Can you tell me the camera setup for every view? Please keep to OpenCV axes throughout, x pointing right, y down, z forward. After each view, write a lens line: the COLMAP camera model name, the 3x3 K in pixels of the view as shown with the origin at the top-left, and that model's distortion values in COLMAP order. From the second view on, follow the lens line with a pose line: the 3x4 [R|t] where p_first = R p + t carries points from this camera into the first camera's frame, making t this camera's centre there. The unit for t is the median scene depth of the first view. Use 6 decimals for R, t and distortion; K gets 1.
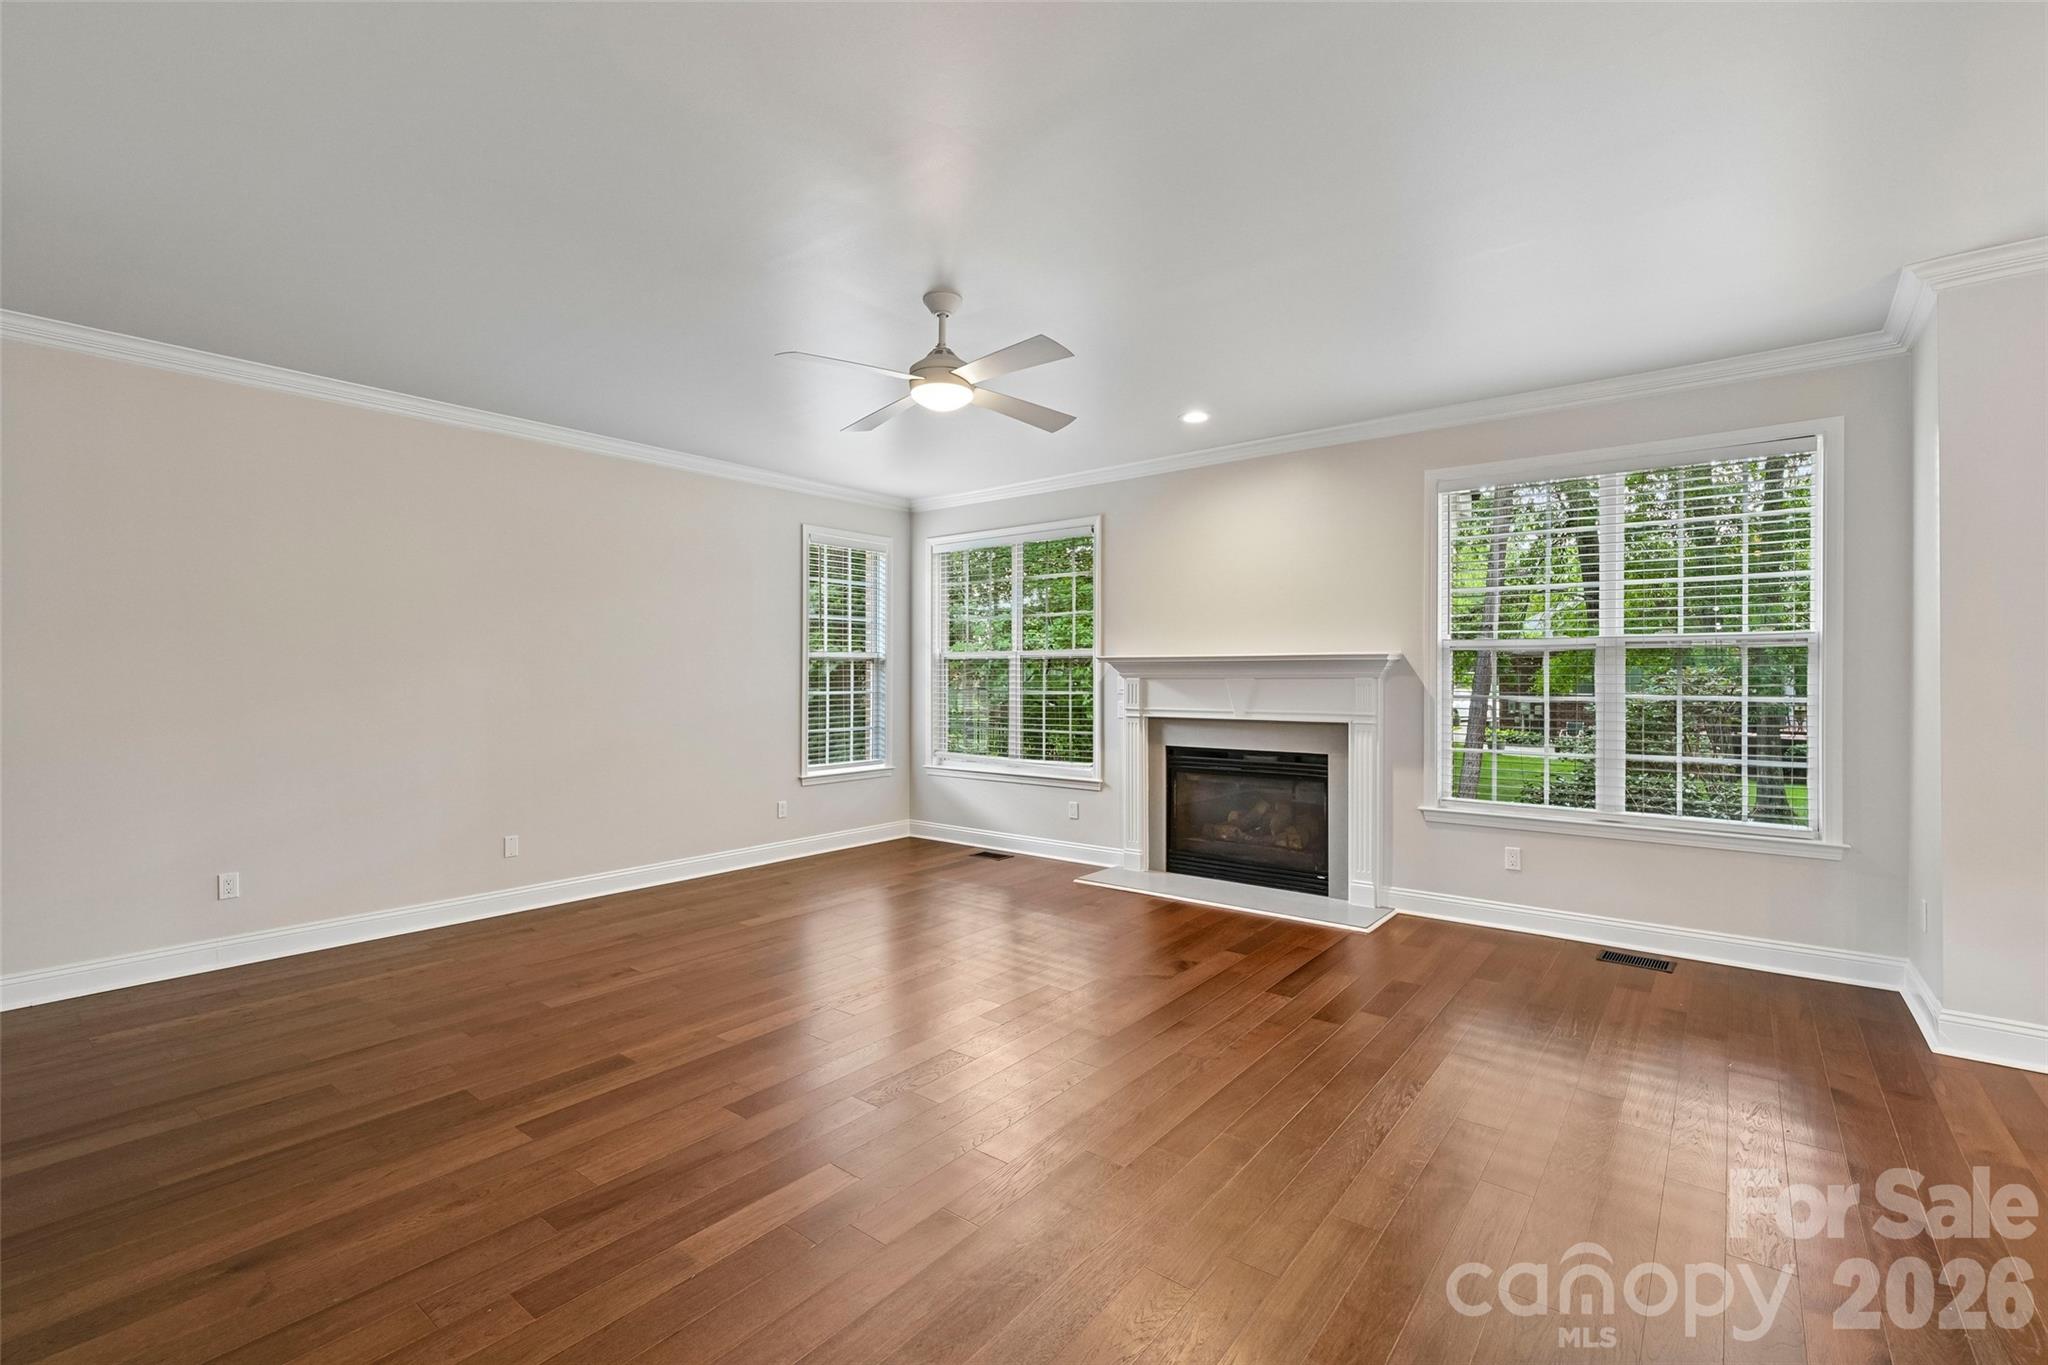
lens RADIAL K [[879.6, 0, 1031.4], [0, 879.6, 666.7], [0, 0, 1]] dist [-0.001106, -0.000195]
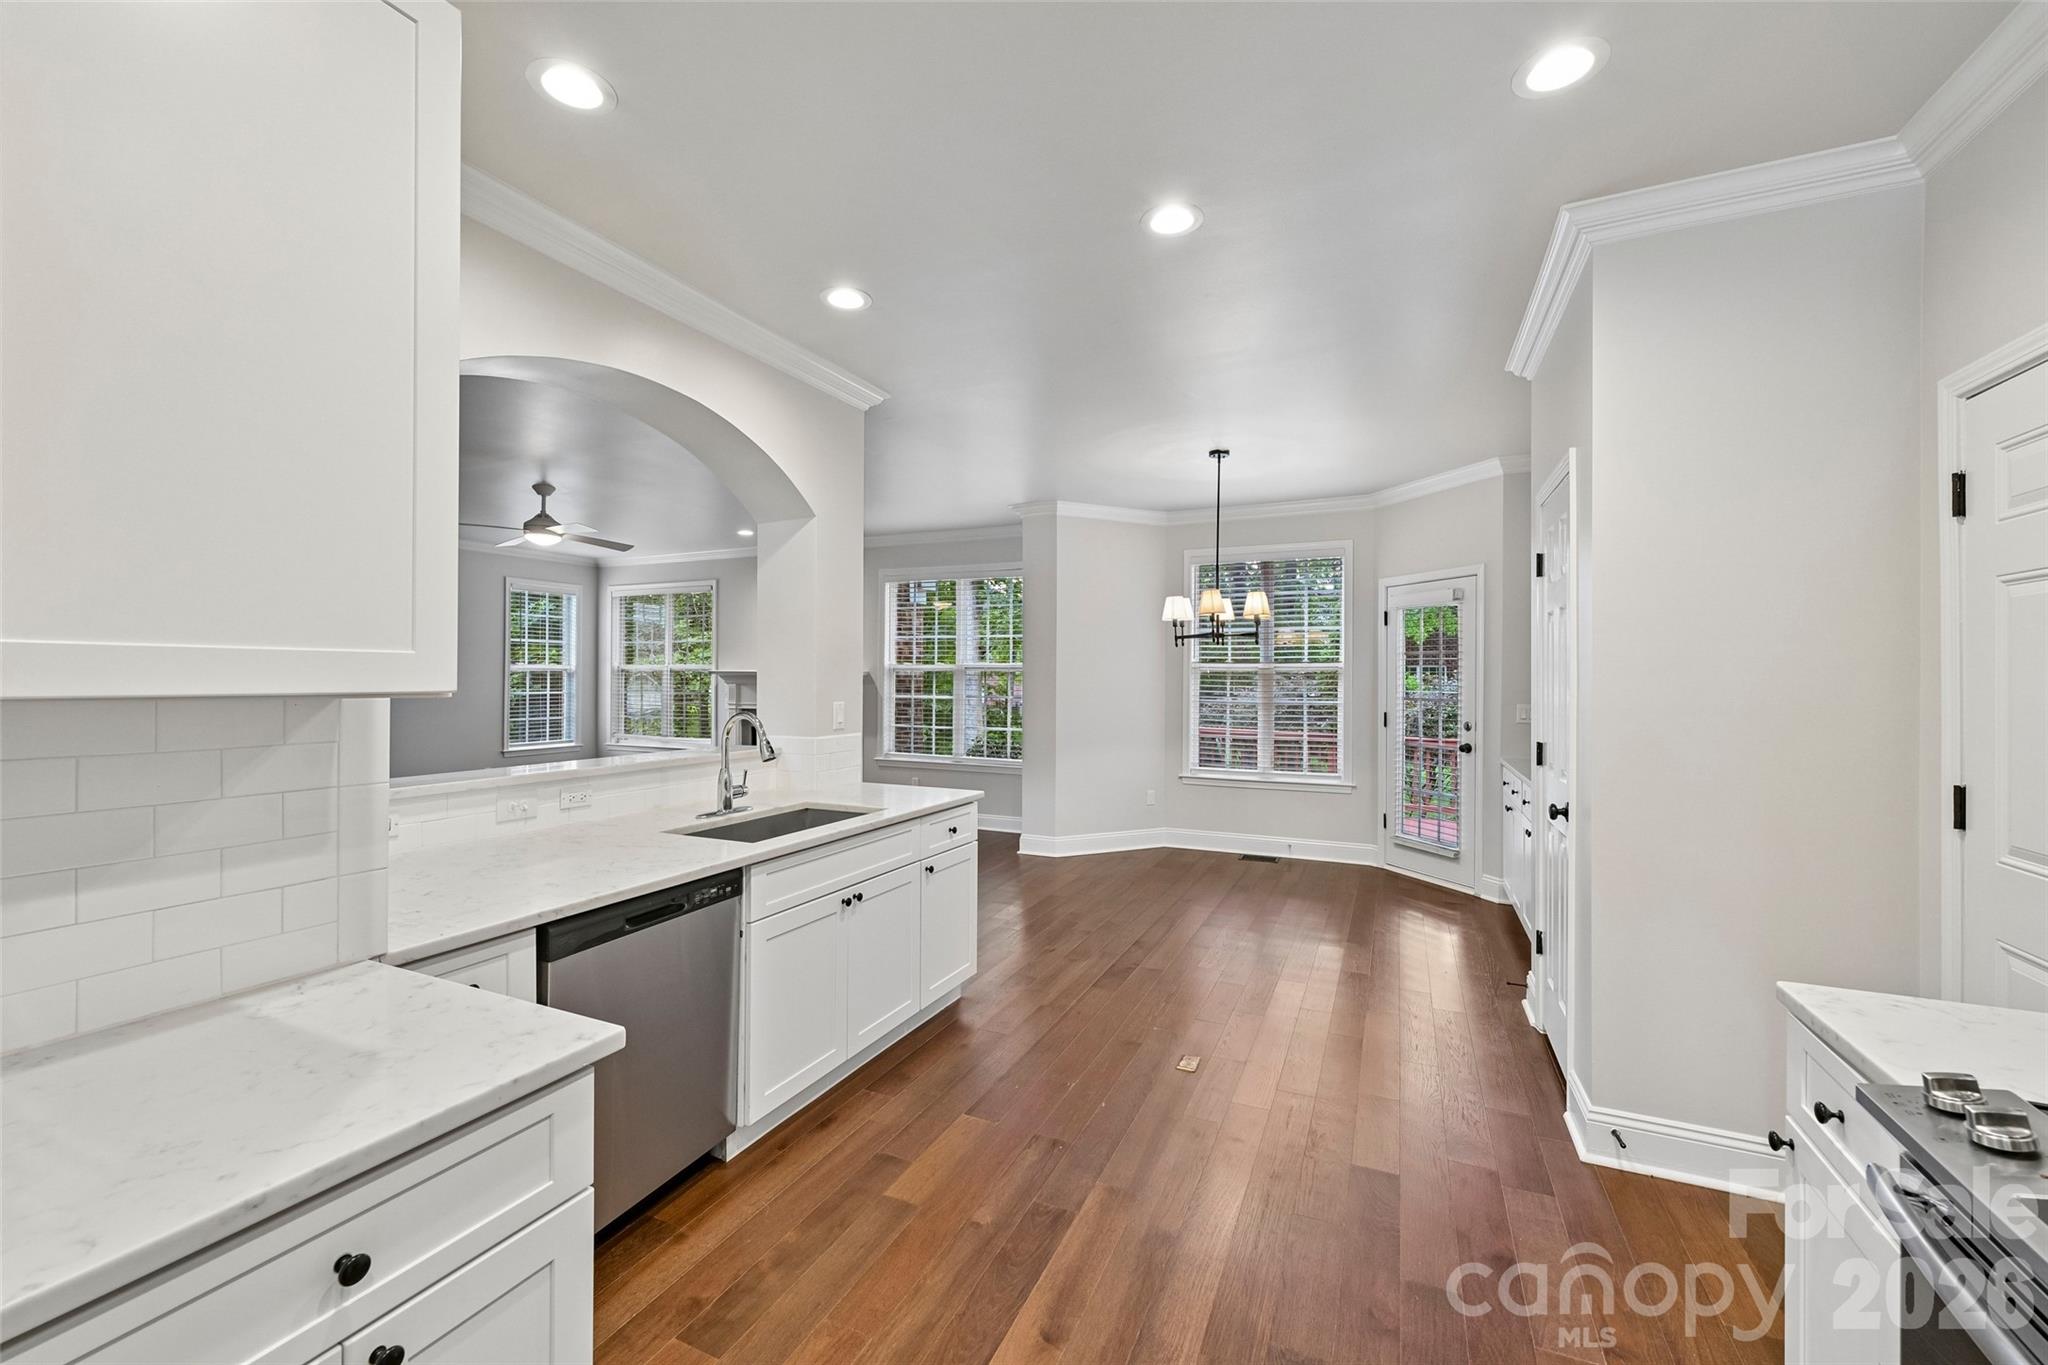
lens RADIAL K [[807.1, 0, 1008.1], [0, 807.1, 680.9], [0, 0, 1]] dist [0.002212, -0.000304]
pose [[0.974770, 0.010468, 0.222964, 0.280384], [-0.012088, 0.999910, 0.005904, -0.008259], [-0.222883, -0.008450, 0.974809, -0.541238]]
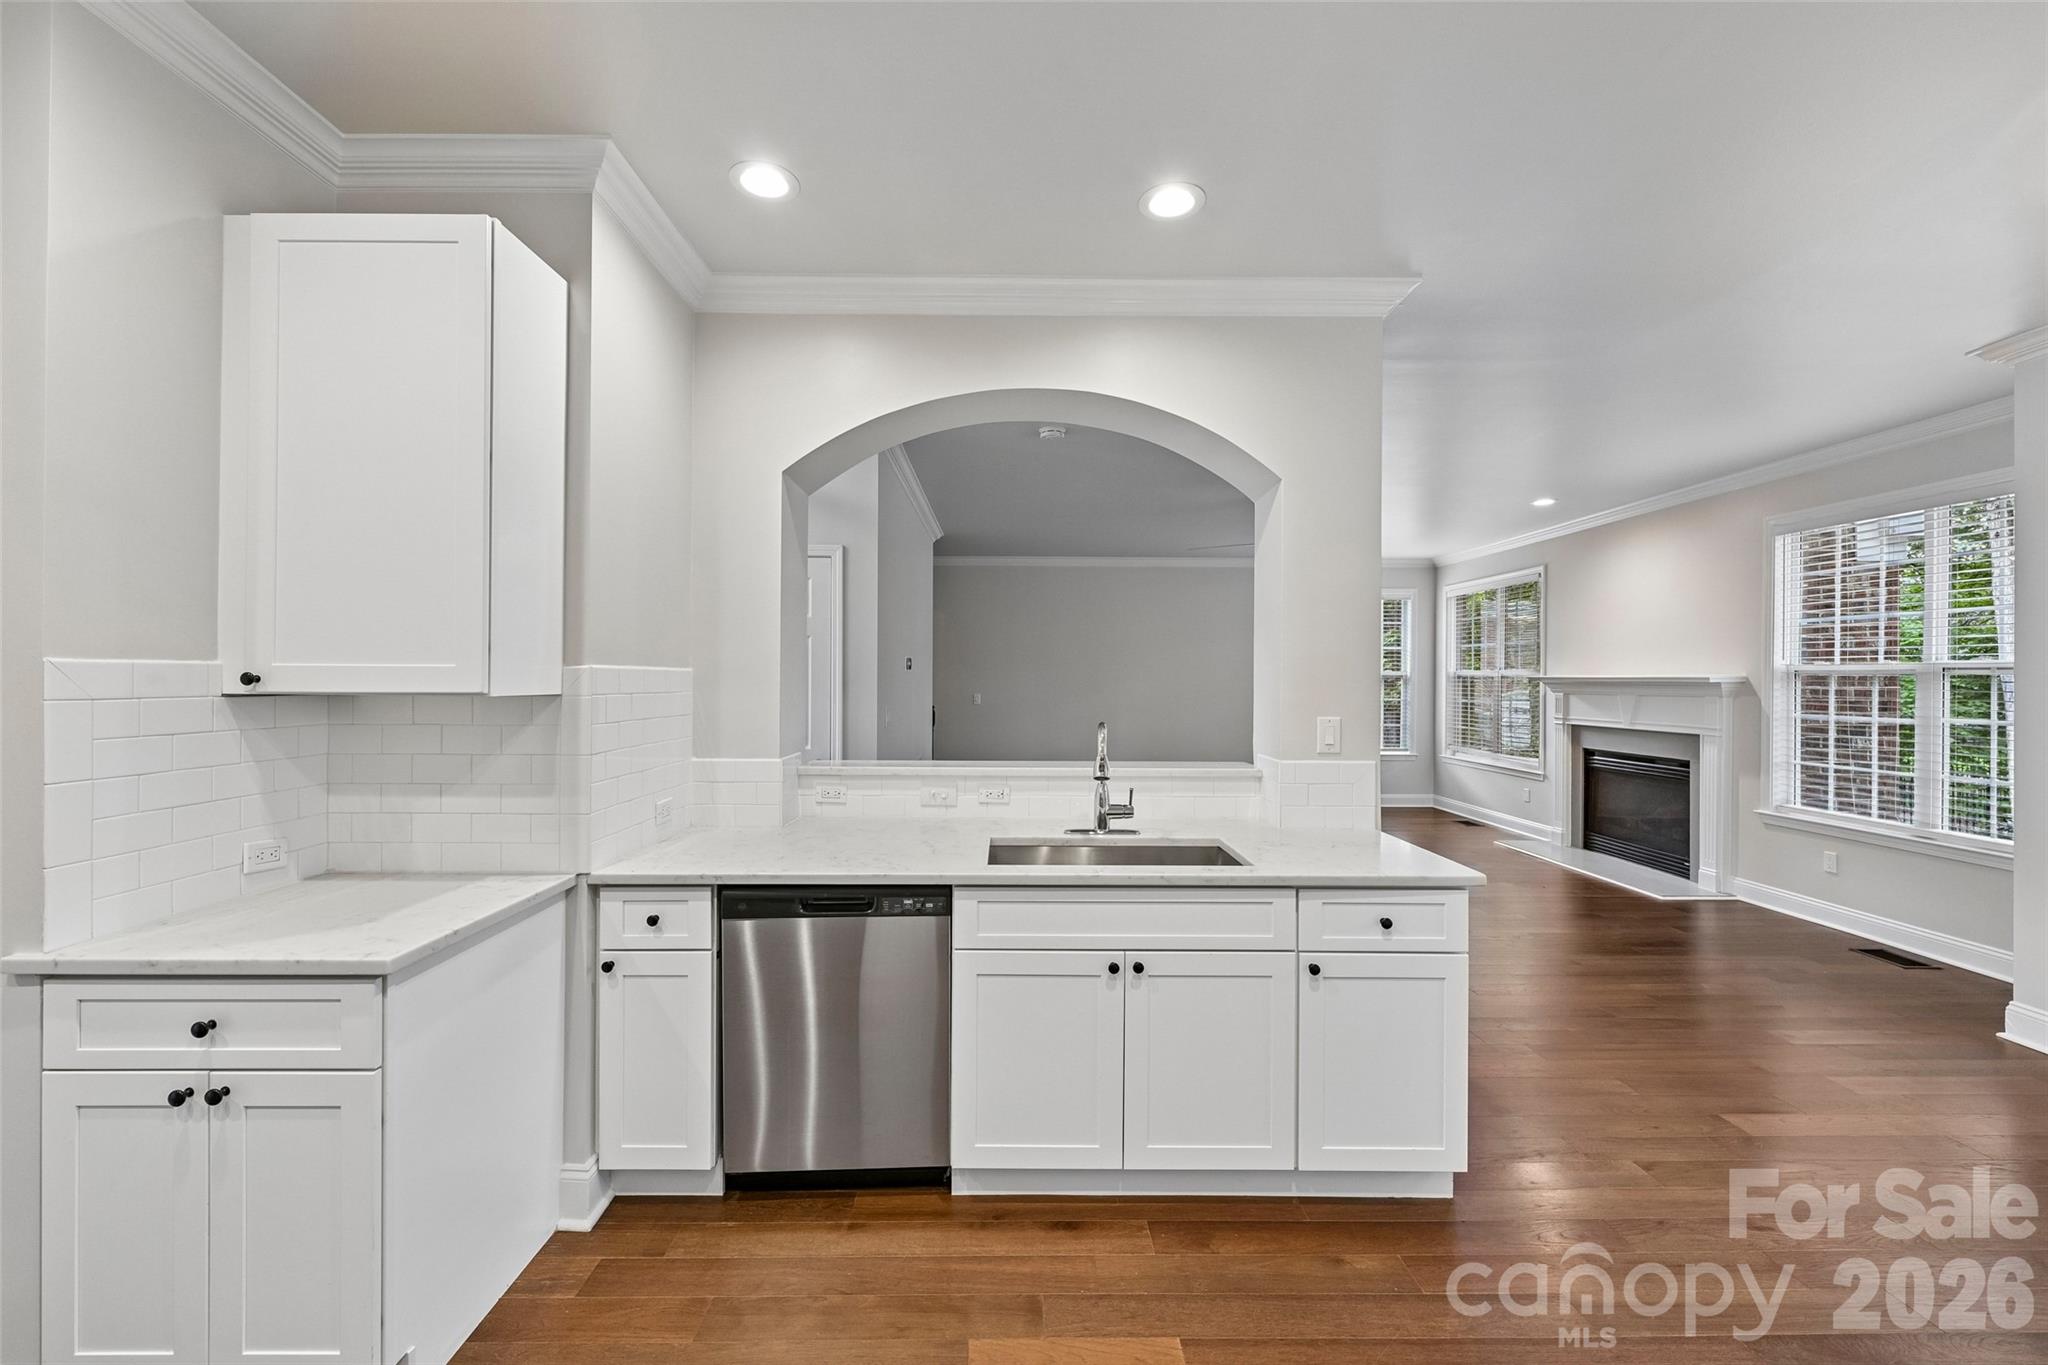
lens RADIAL K [[807.1, 0, 1026.9], [0, 807.1, 681.8], [0, 0, 1]] dist [0.002212, -0.000304]
pose [[0.631881, 0.011493, -0.774980, 0.543196], [-0.006147, 0.999933, 0.009817, -0.010701], [0.775041, -0.001439, 0.631909, -0.339695]]
